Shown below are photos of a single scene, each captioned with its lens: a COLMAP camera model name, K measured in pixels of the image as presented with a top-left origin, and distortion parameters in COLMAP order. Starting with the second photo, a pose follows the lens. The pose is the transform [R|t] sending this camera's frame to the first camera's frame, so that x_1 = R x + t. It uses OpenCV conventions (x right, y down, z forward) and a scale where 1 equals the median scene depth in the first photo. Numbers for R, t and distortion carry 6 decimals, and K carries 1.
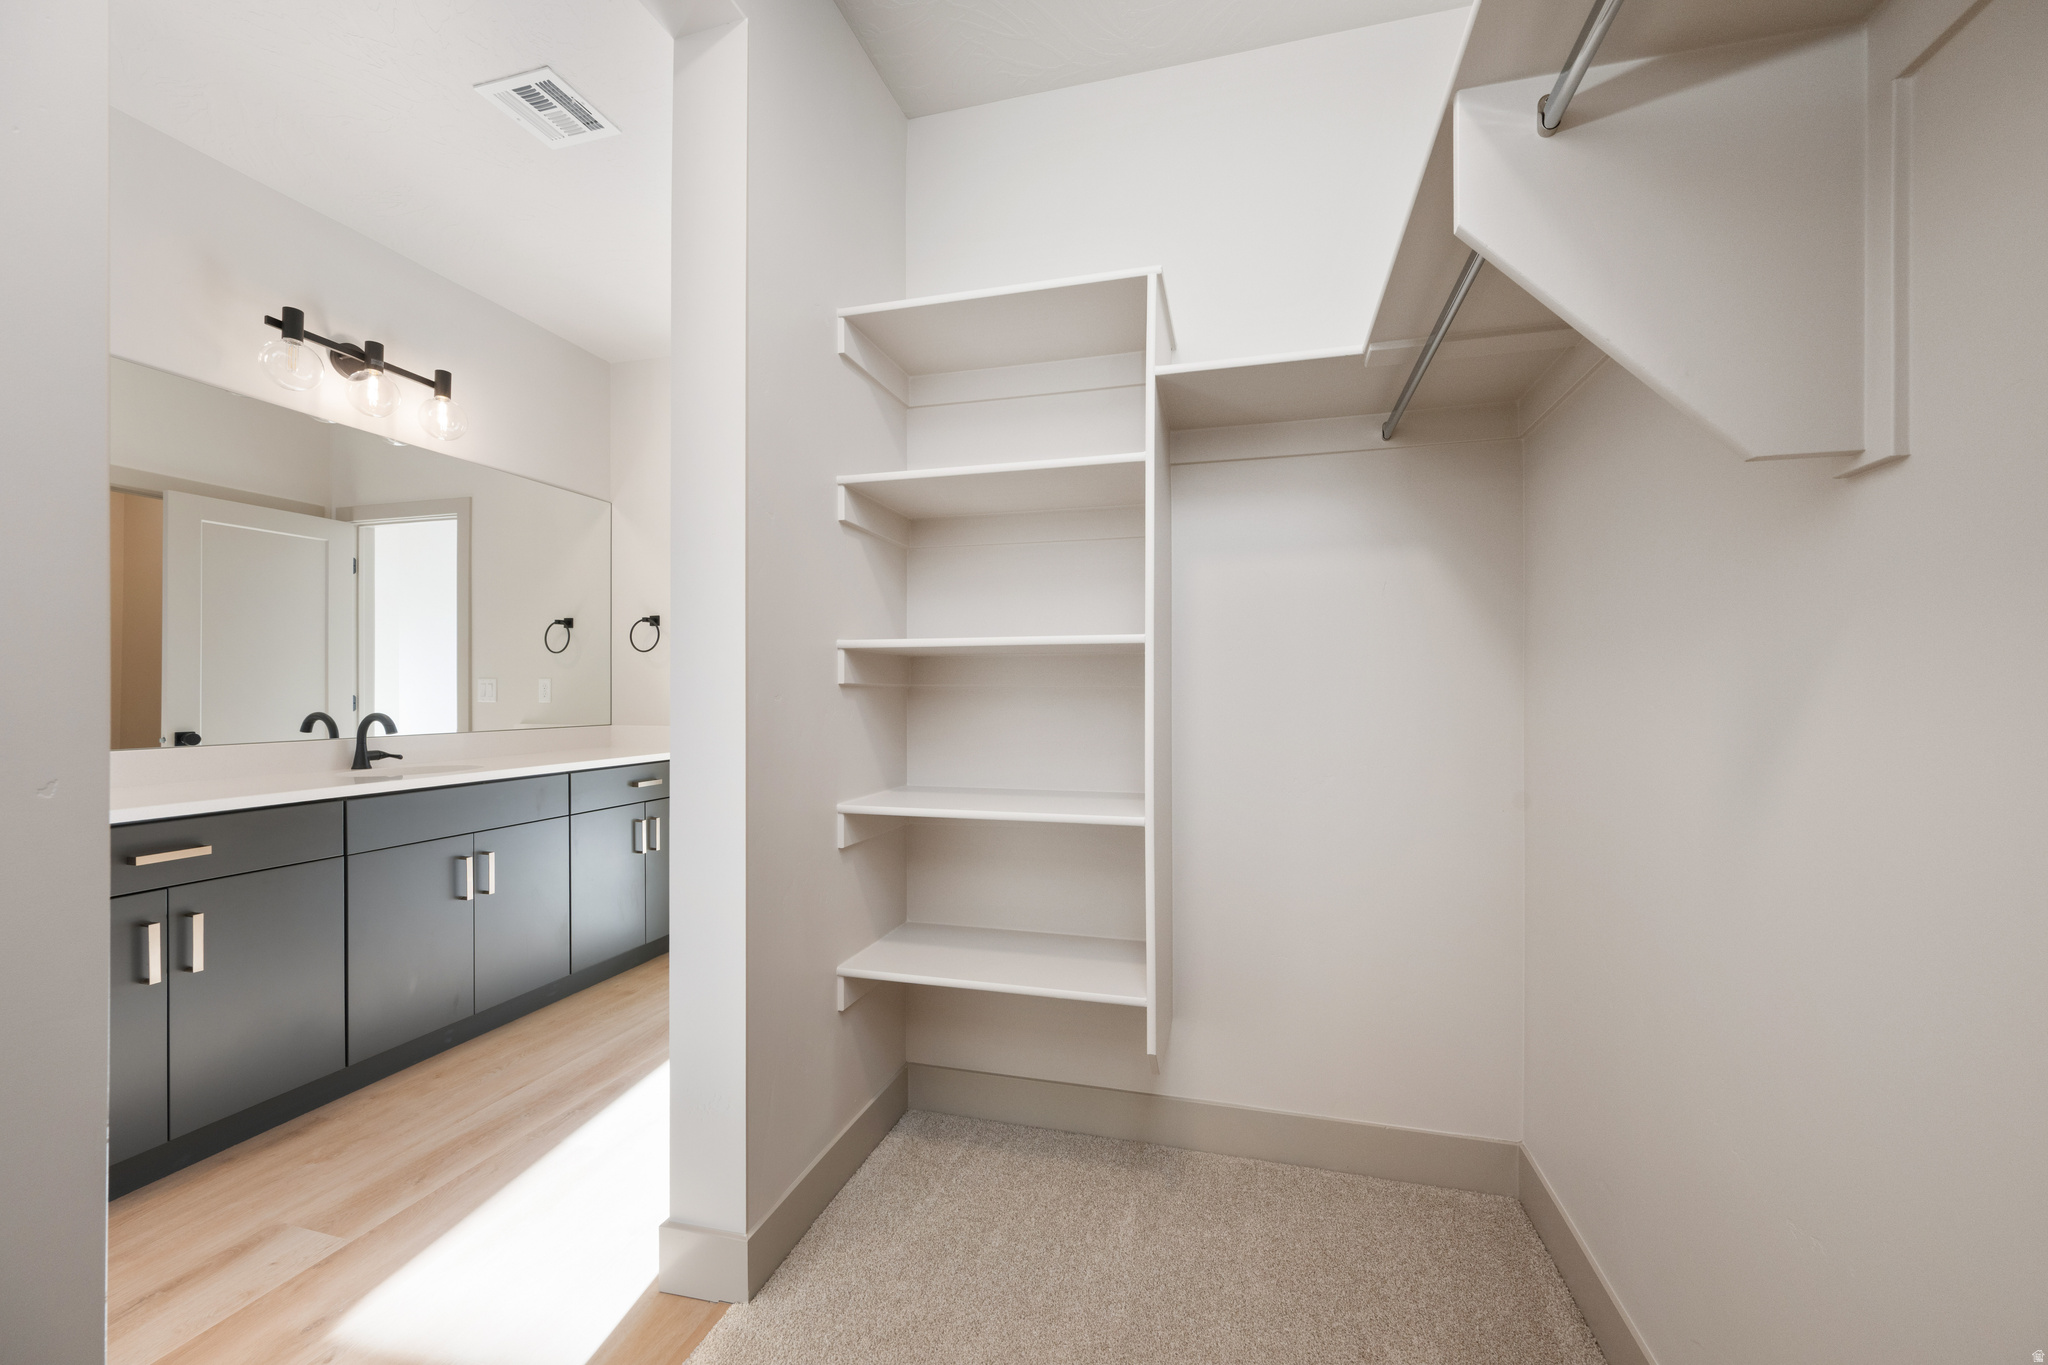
lens RADIAL K [[799.4, 0, 1036.8], [0, 799.4, 690.3], [0, 0, 1]] dist [-0.000385, 0.000456]
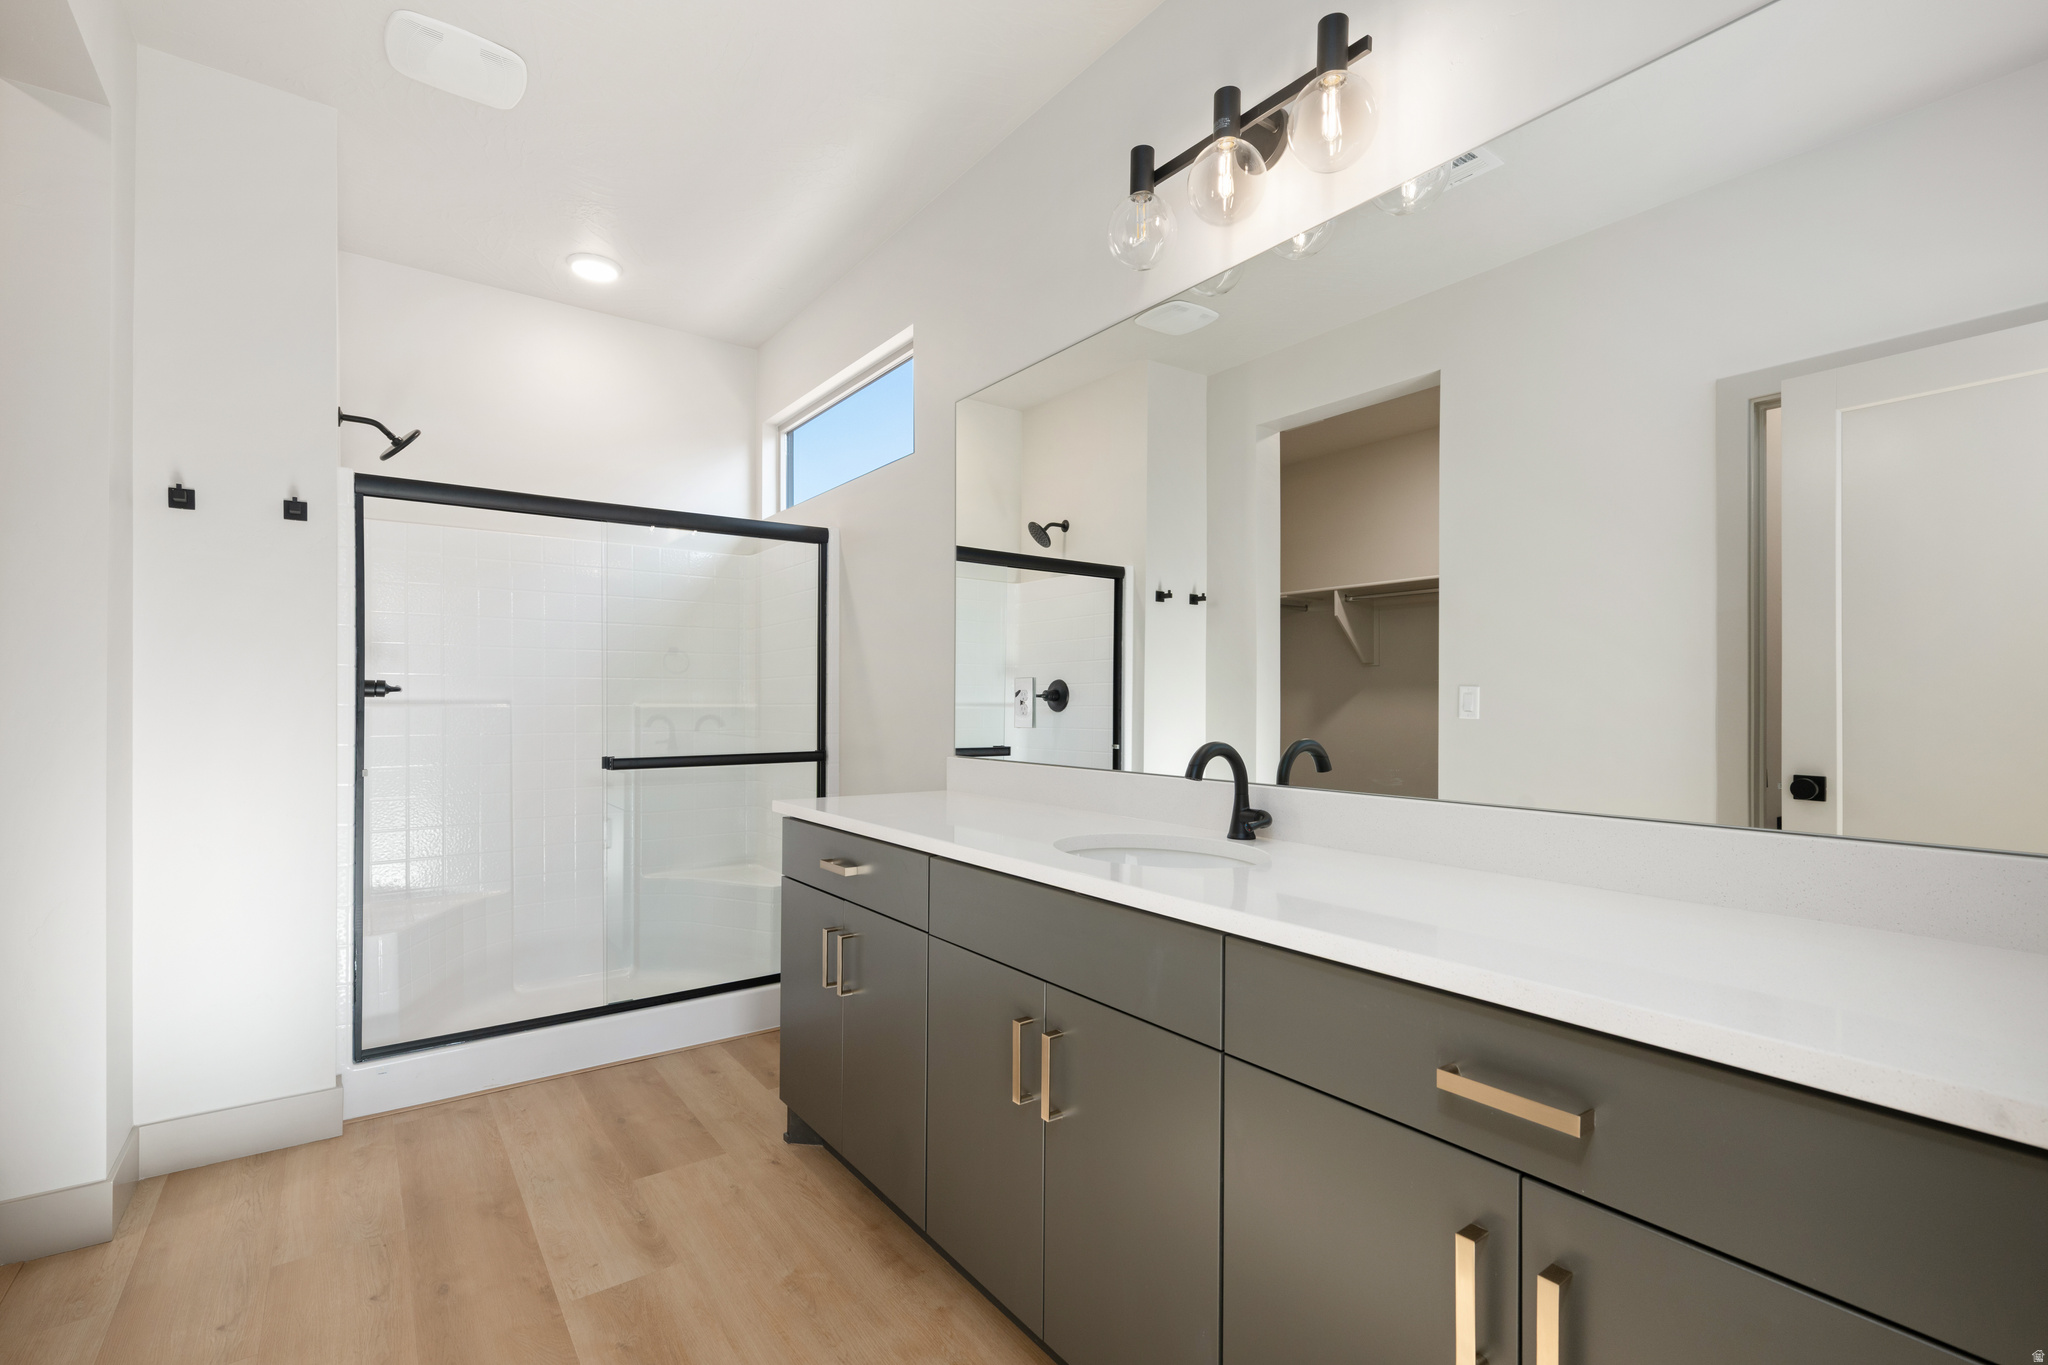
lens RADIAL K [[898.9, 0, 1009.0], [0, 898.9, 688.3], [0, 0, 1]] dist [-0.000563, -0.000921]
pose [[-0.613395, -0.009830, -0.789715, -0.305771], [-0.008773, 0.999946, -0.005633, -0.006357], [0.789728, 0.003472, -0.613448, 1.716910]]
